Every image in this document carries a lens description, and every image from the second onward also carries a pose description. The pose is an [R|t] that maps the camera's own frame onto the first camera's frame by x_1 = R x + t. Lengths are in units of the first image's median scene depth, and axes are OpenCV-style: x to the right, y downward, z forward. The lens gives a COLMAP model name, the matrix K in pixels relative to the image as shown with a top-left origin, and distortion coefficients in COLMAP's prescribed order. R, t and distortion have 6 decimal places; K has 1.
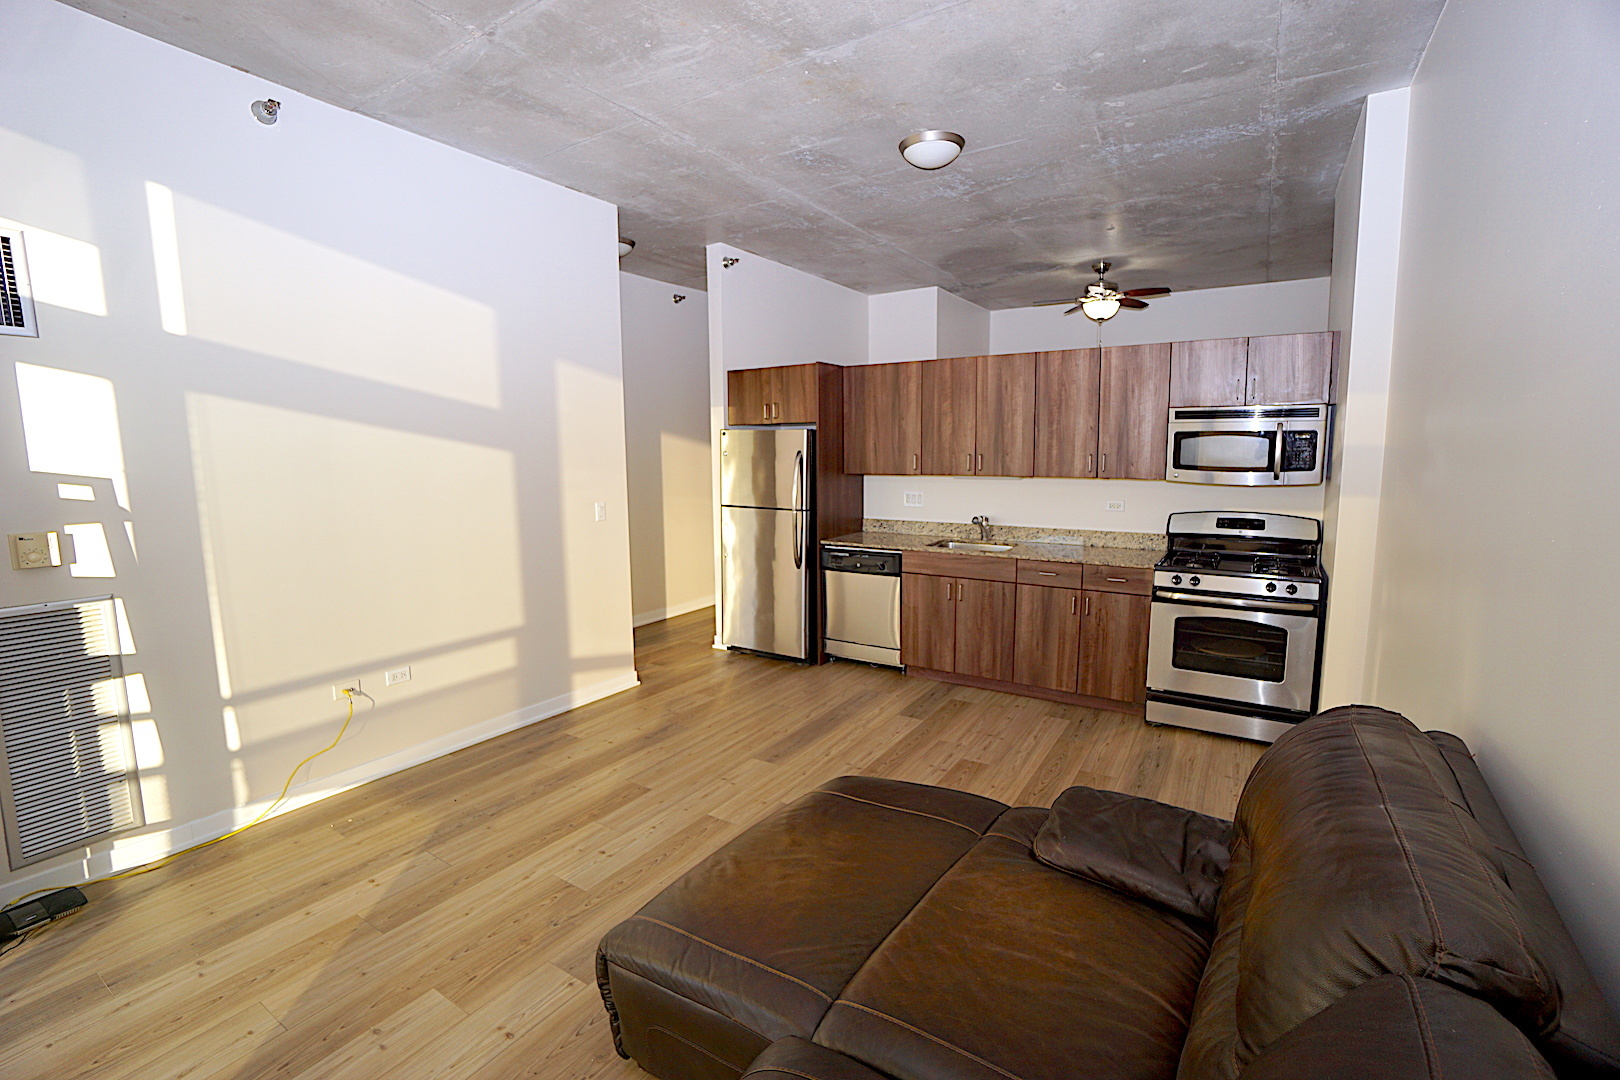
lens RADIAL K [[715.6, 0, 802.3], [0, 715.6, 545.1], [0, 0, 1]] dist [-0.038266, 0.000826]
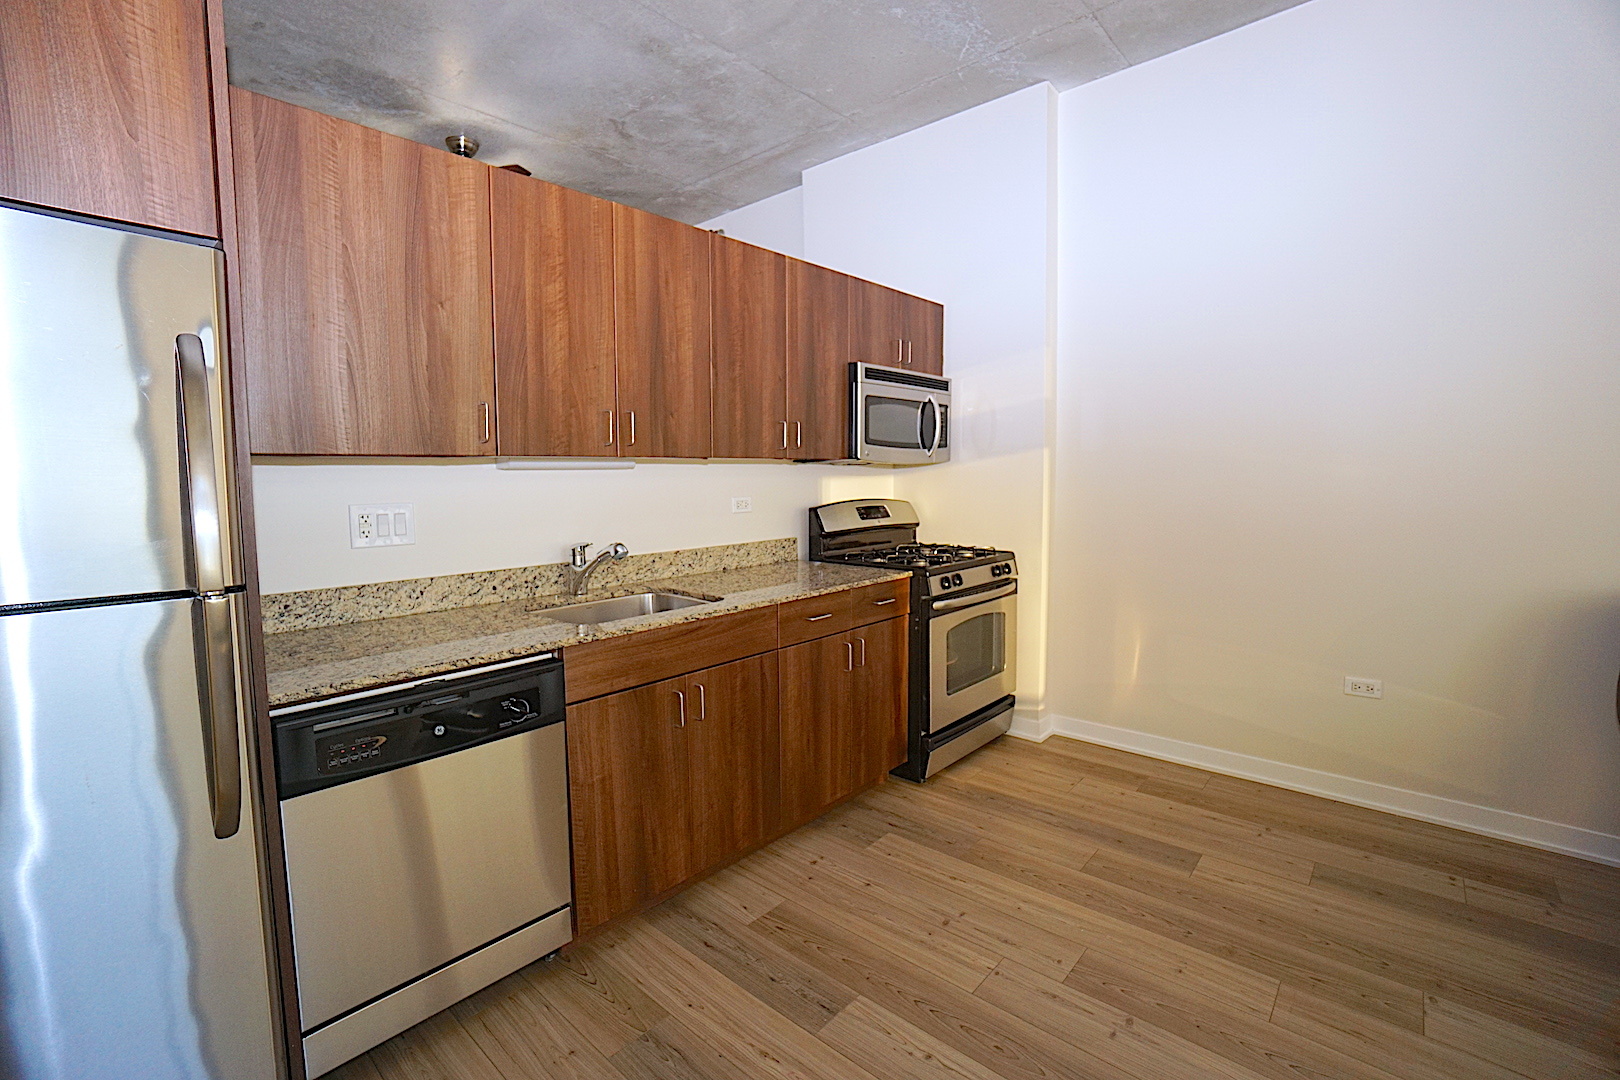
lens RADIAL K [[715.6, 0, 810.8], [0, 715.6, 535.8], [0, 0, 1]] dist [-0.038266, 0.000826]
pose [[0.150053, -0.077467, 0.985638, -0.217740], [0.146905, 0.987606, 0.055257, -0.055214], [-0.977703, 0.136504, 0.159573, 0.847314]]
